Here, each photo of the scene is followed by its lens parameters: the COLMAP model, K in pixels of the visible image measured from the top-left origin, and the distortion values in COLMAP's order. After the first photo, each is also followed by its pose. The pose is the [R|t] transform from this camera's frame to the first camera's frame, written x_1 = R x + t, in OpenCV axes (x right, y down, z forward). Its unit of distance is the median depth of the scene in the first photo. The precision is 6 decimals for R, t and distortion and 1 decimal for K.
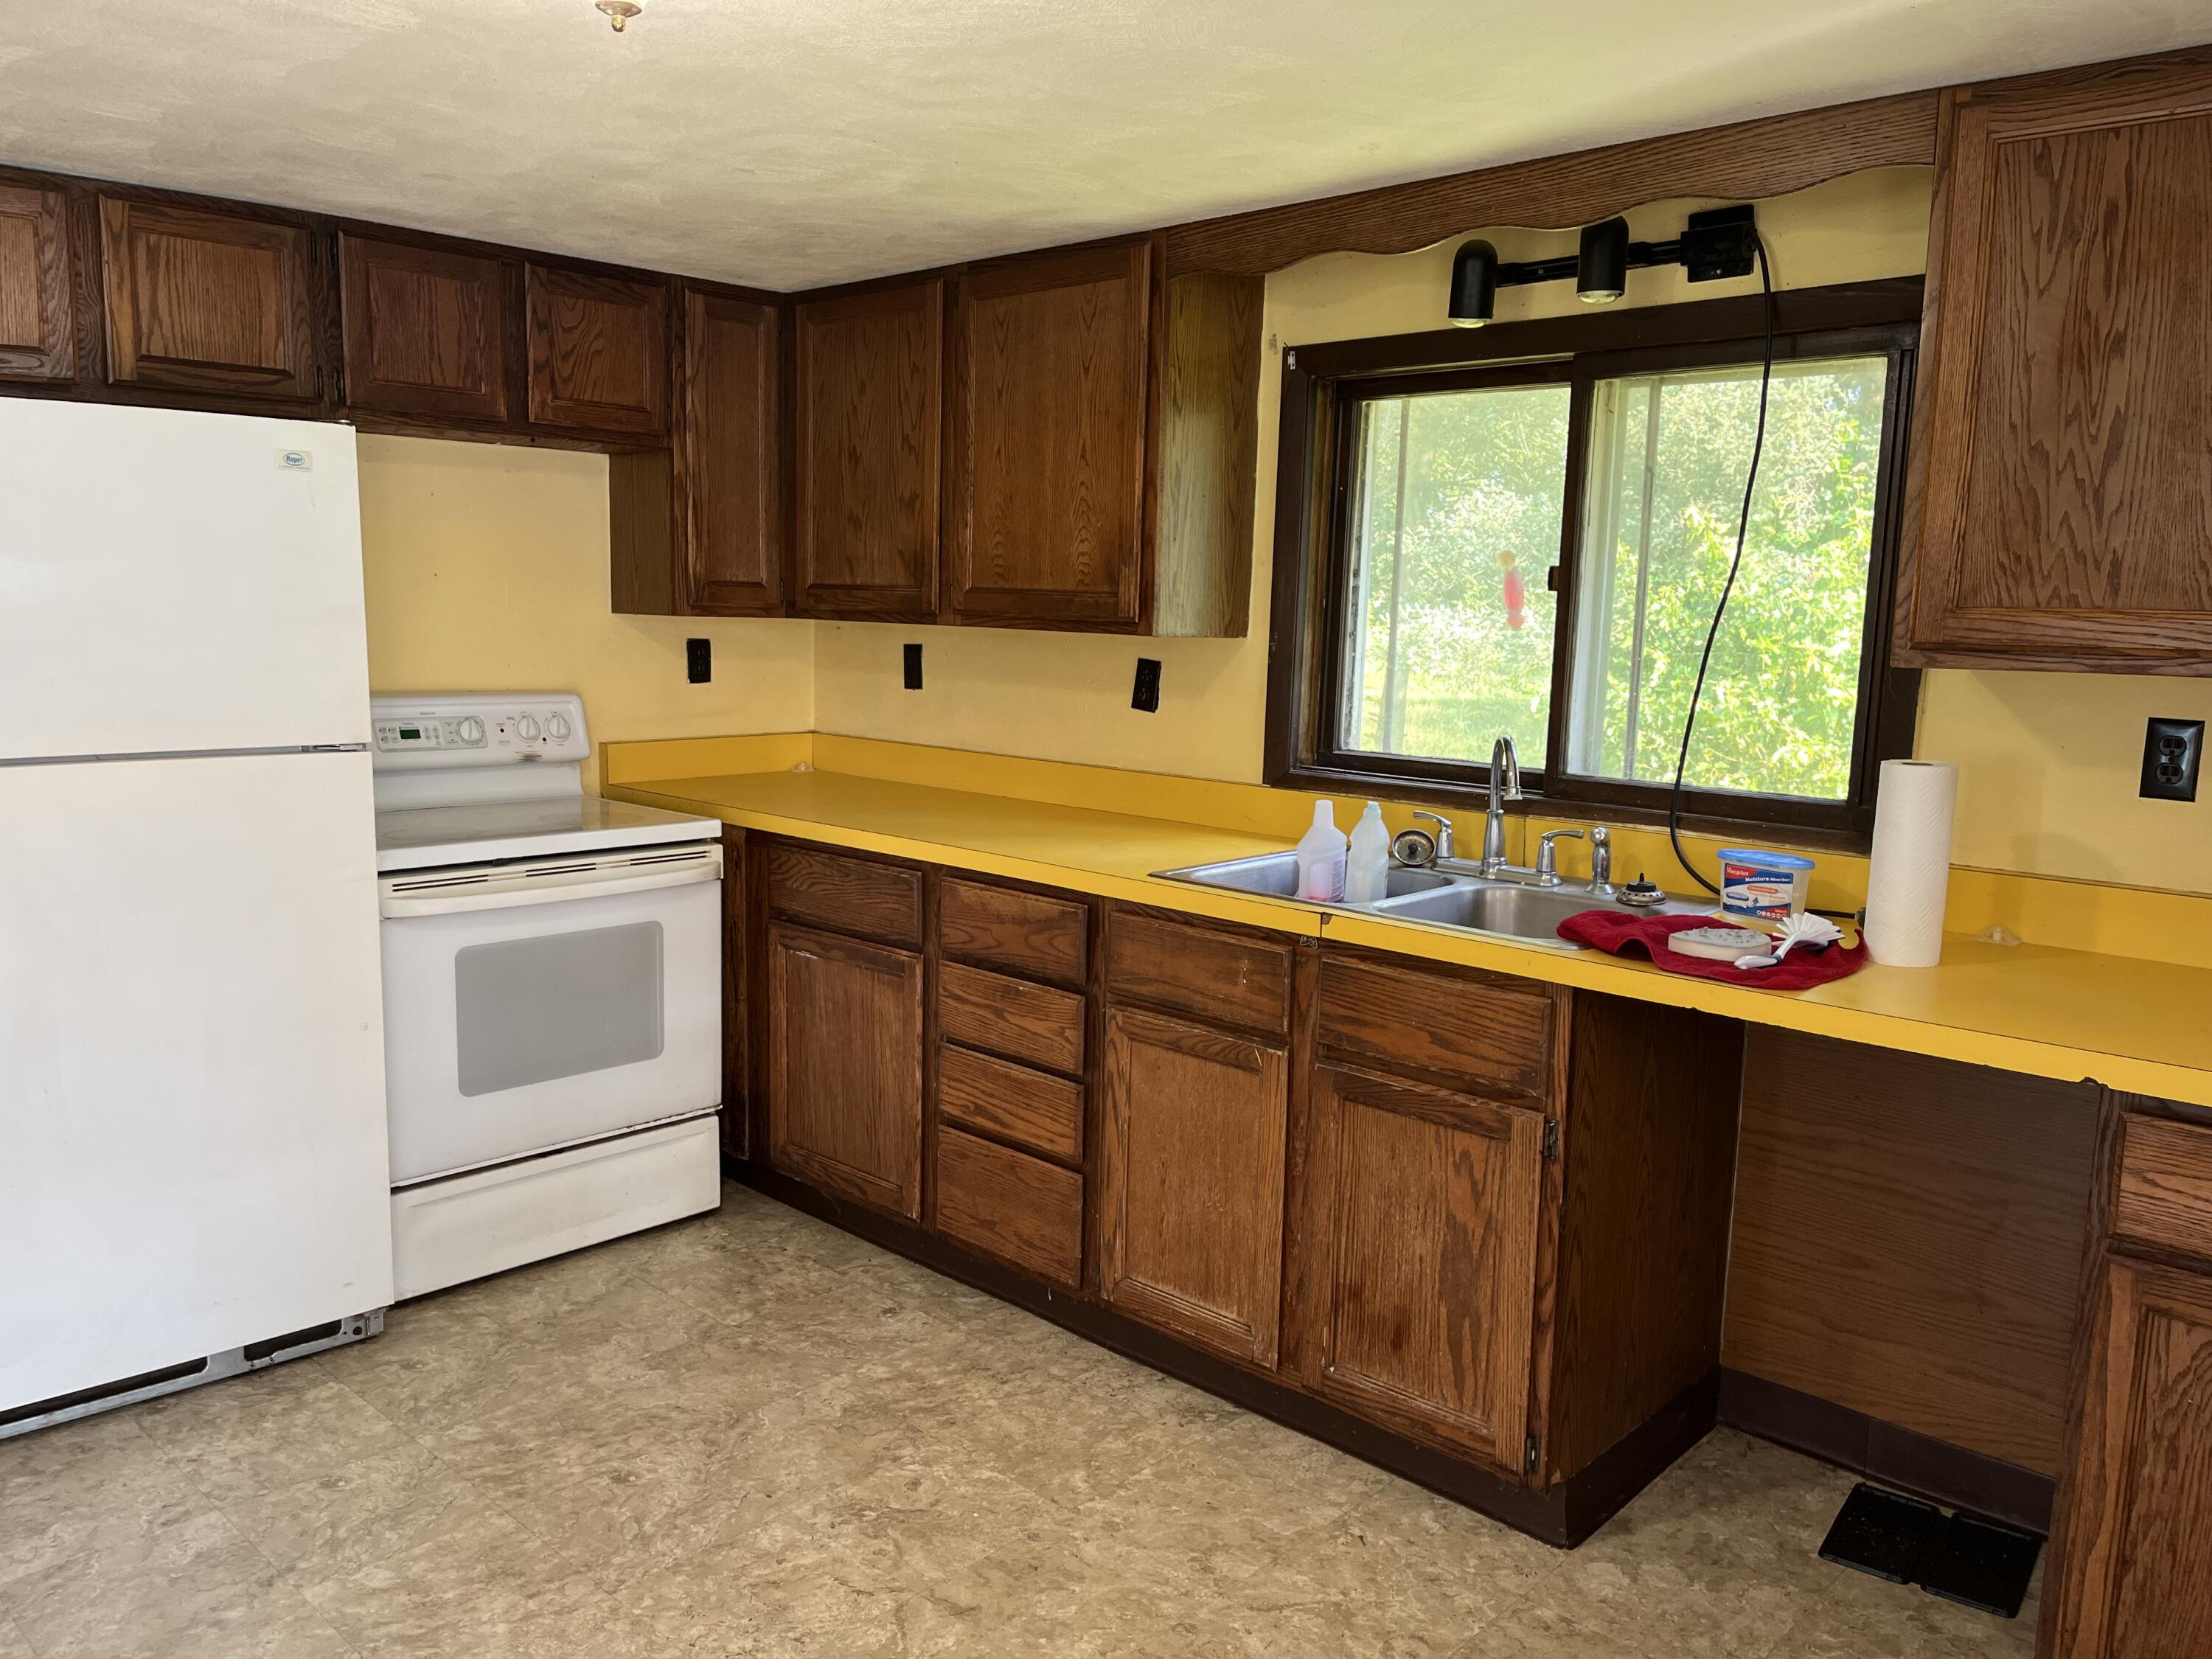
lens RADIAL K [[1677.4, 0, 1106.0], [0, 1677.4, 829.5], [0, 0, 1]] dist [0.096561, -0.173329]
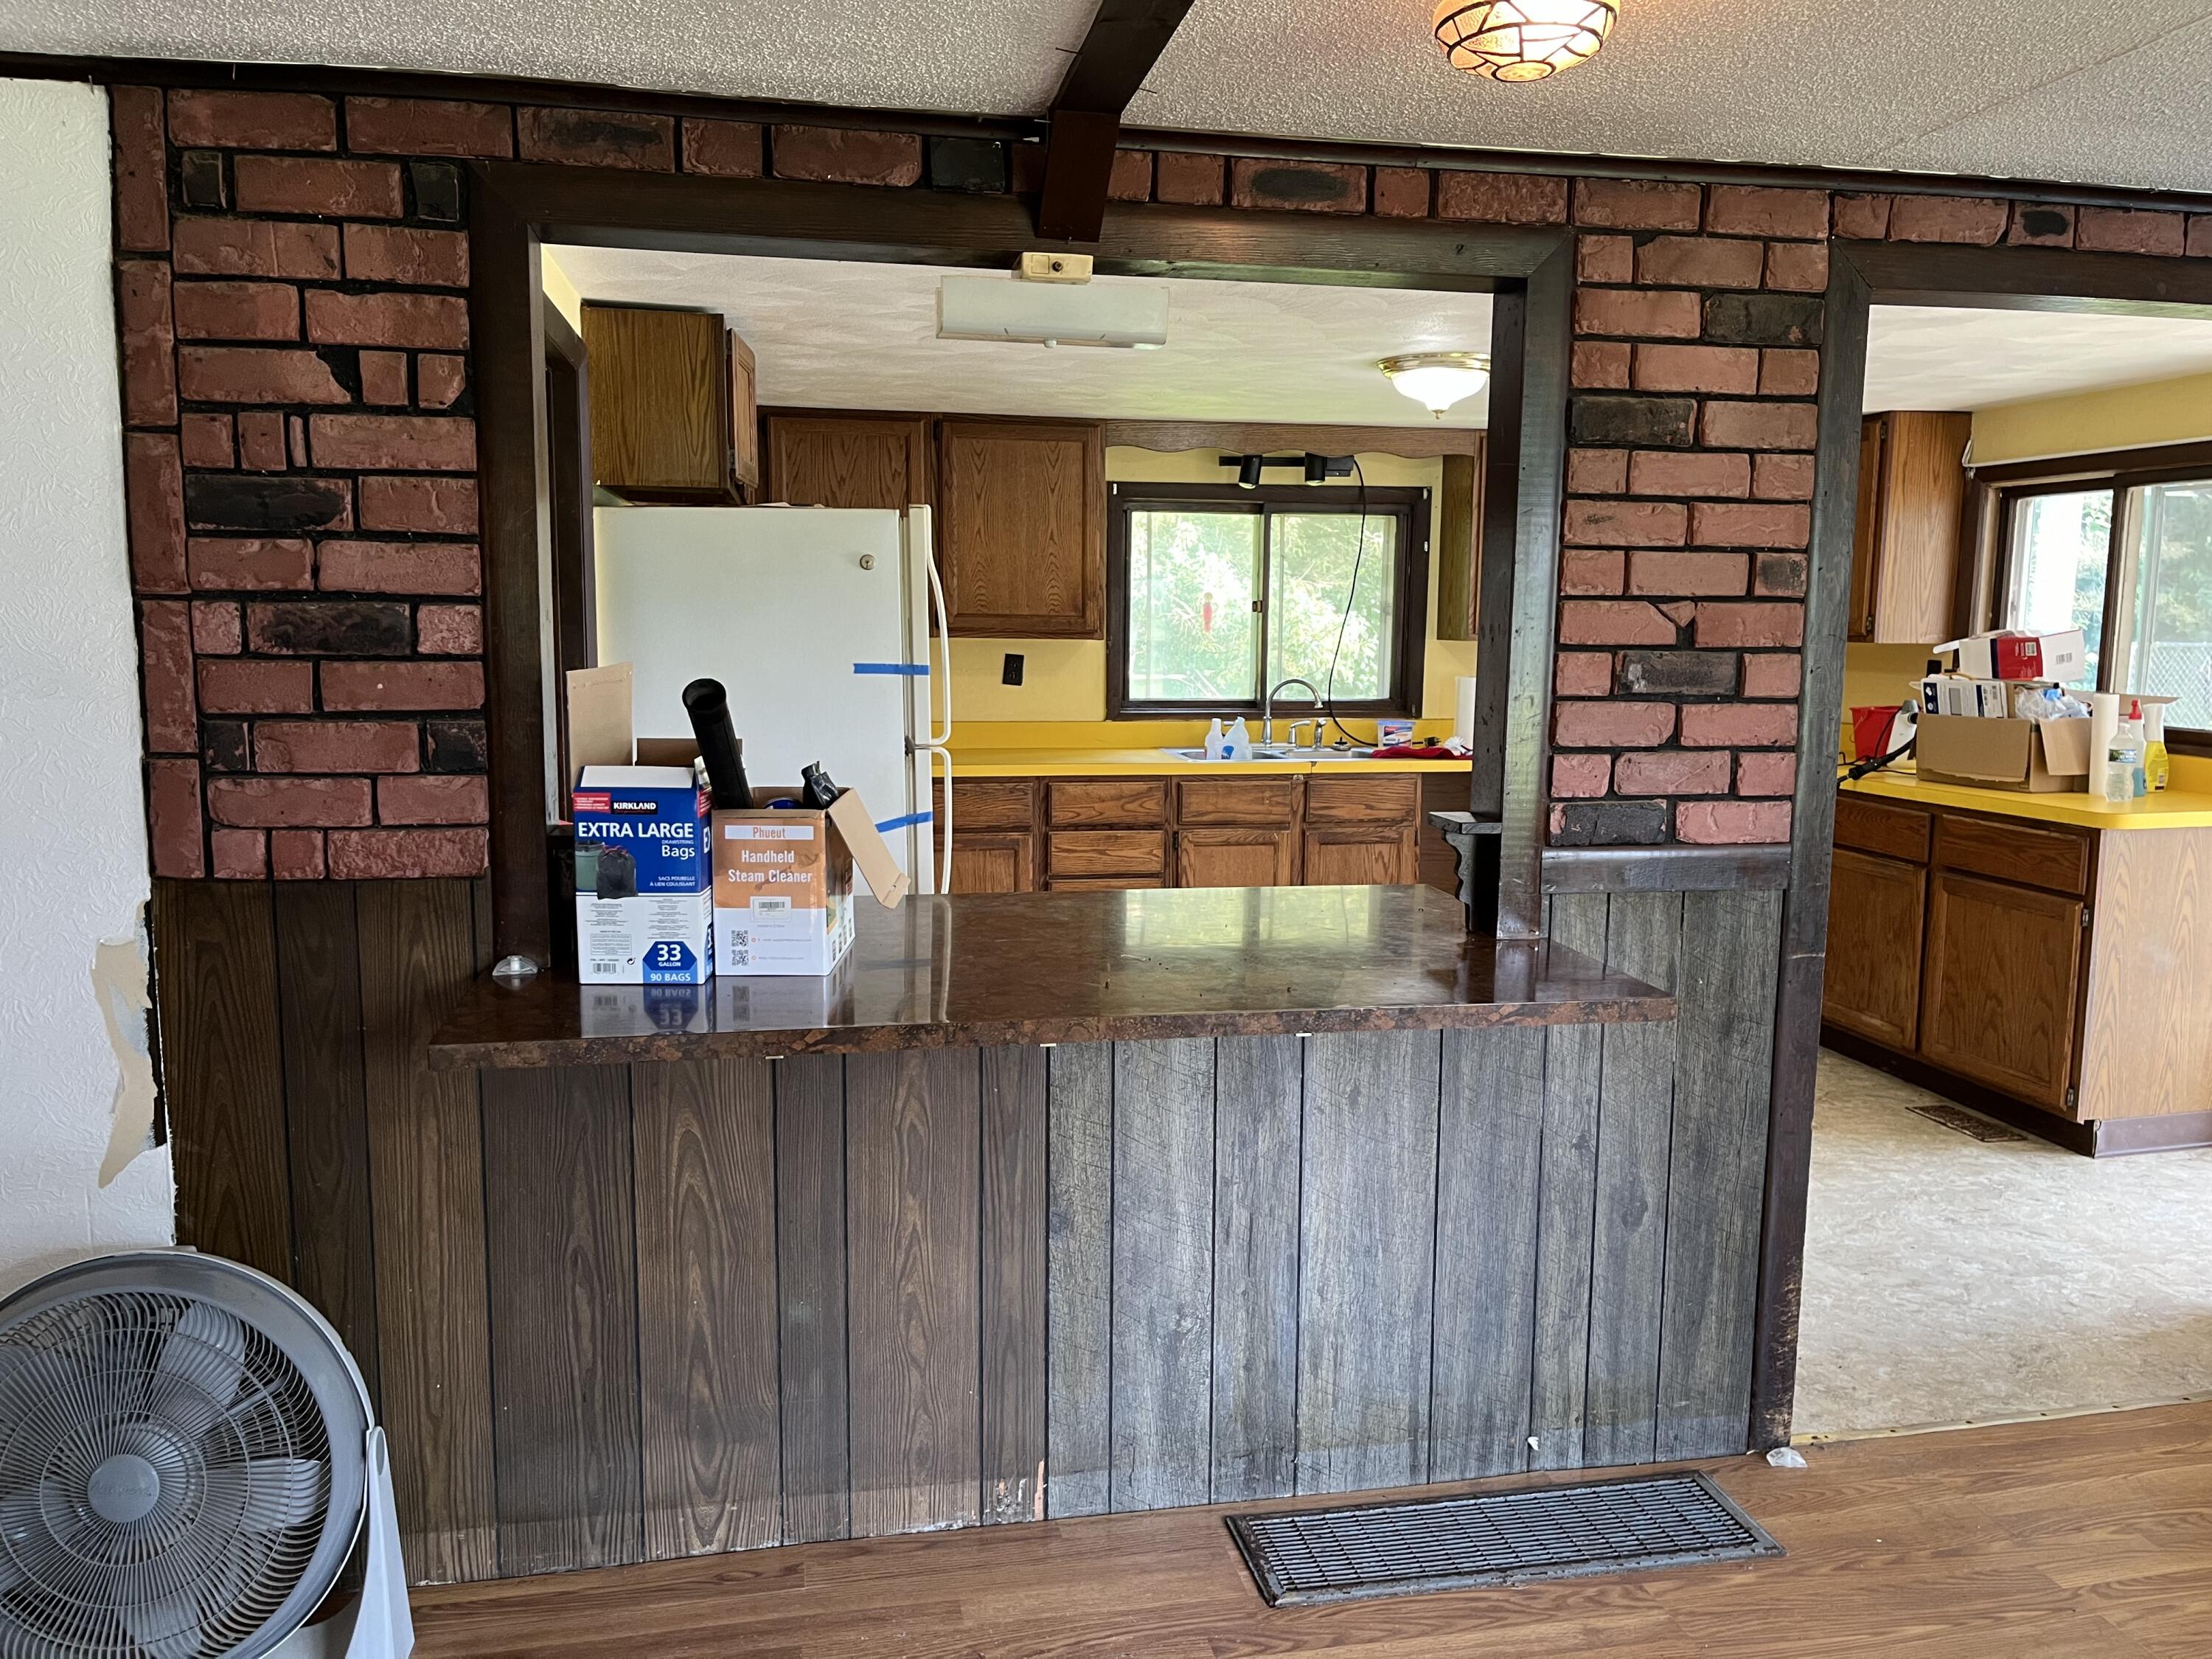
lens RADIAL K [[1677.4, 0, 1106.0], [0, 1677.4, 829.5], [0, 0, 1]] dist [0.096561, -0.173329]
pose [[0.570313, -0.123429, 0.812101, -1.580162], [0.118251, 0.990685, 0.067528, -0.036821], [-0.812871, 0.057520, 0.579596, -0.044889]]
